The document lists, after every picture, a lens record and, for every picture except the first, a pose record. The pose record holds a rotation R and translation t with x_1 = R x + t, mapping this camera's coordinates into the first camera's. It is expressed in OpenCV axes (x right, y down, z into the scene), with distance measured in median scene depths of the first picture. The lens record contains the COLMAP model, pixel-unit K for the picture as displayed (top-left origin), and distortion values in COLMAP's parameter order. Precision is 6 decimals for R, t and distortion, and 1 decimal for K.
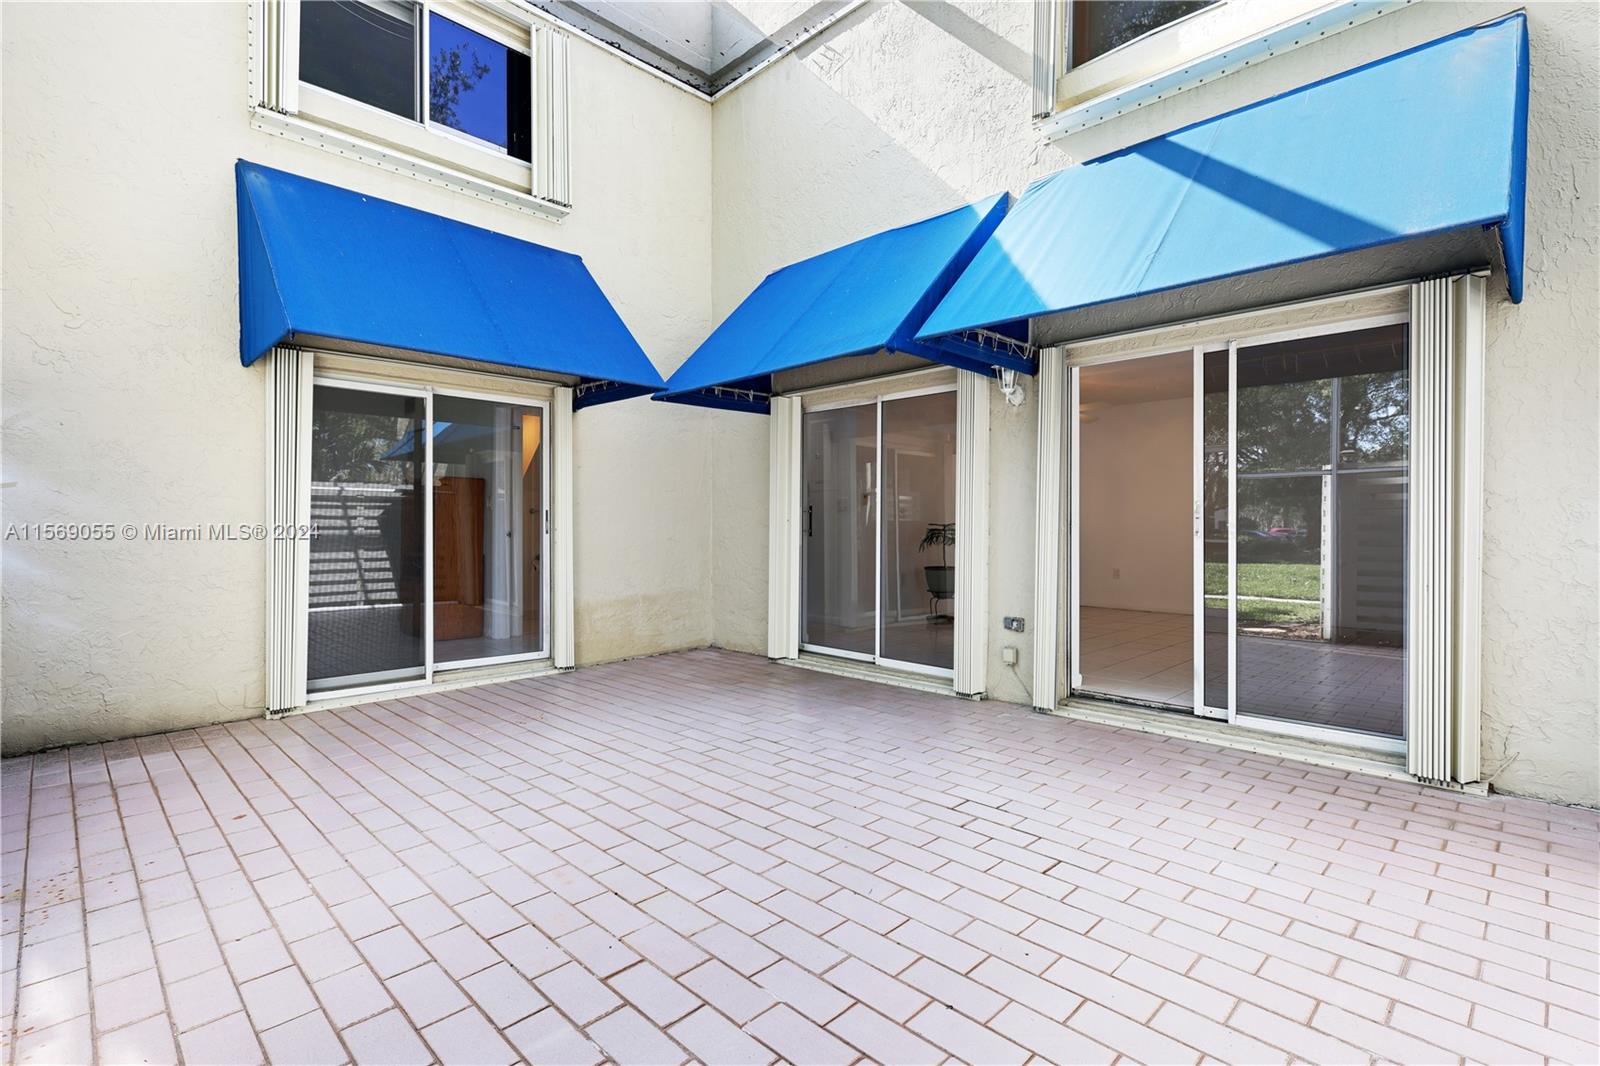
lens RADIAL K [[746.6, 0, 800.0], [0, 746.6, 533.0], [0, 0, 1]] dist [-0.002214, -0.000245]
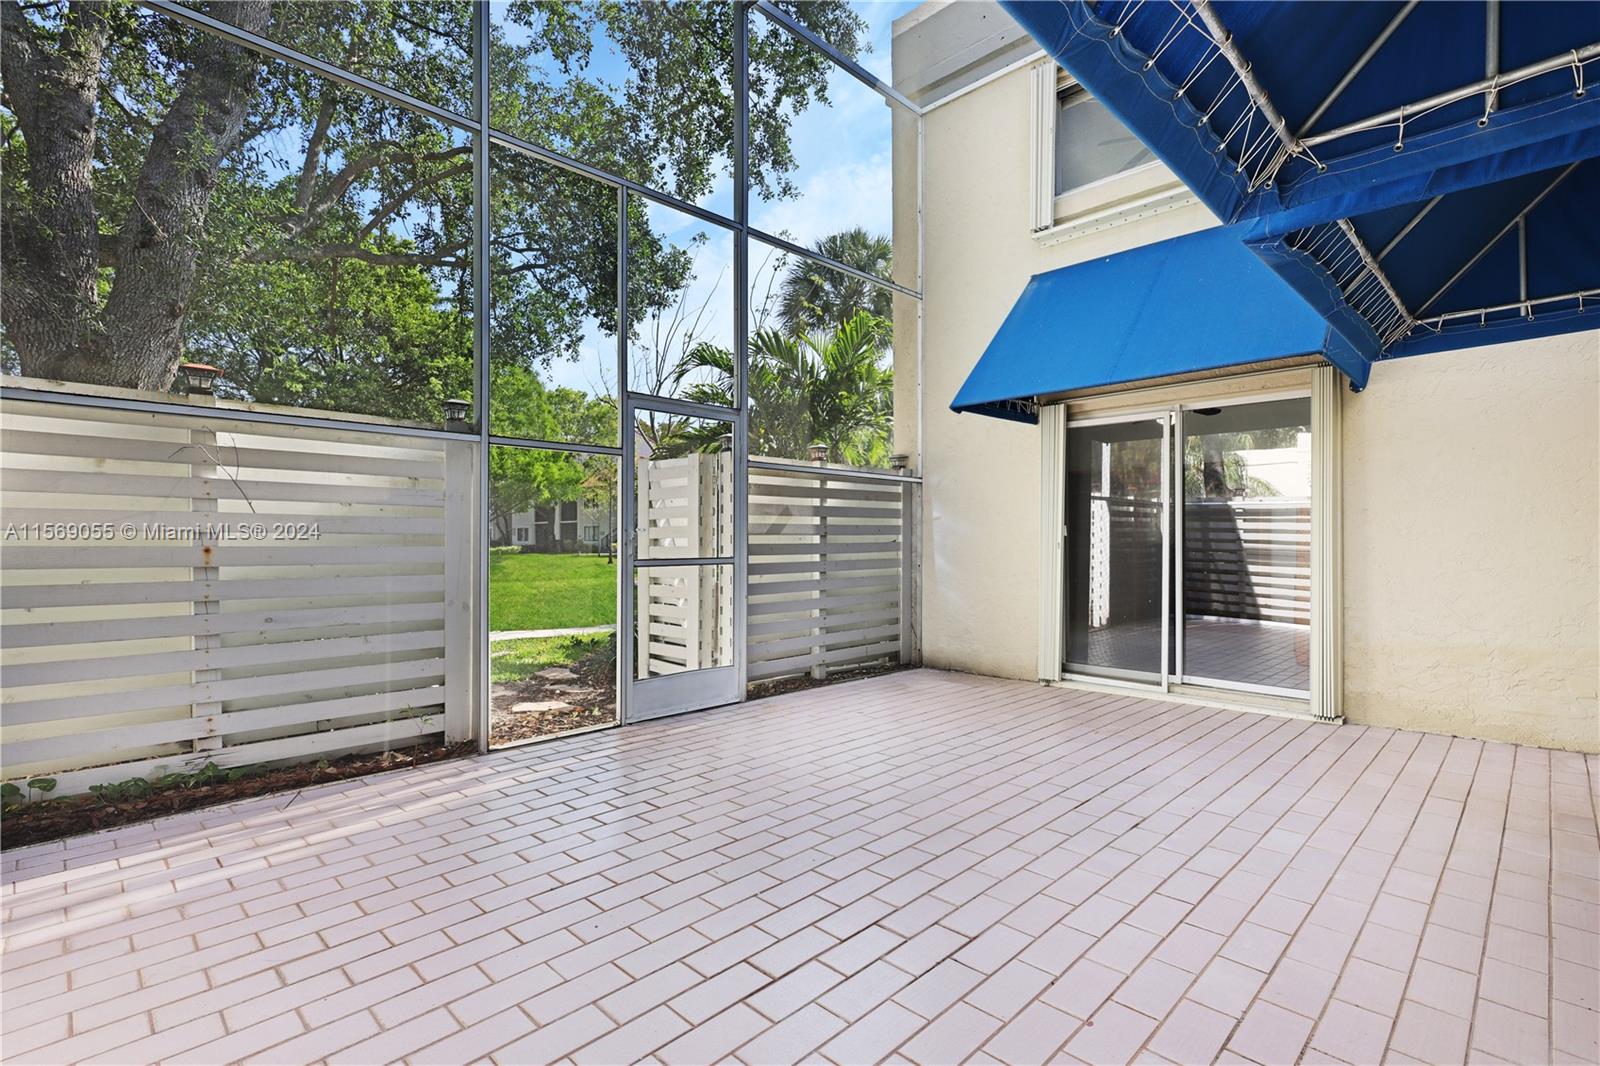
lens RADIAL K [[745.0, 0, 800.0], [0, 745.0, 533.0], [0, 0, 1]] dist [-0.000502, -0.000092]
pose [[-0.005681, -0.011524, -0.999917, 0.614780], [-0.004282, 0.999925, -0.011500, -0.006001], [0.999975, 0.004216, -0.005730, 0.561328]]
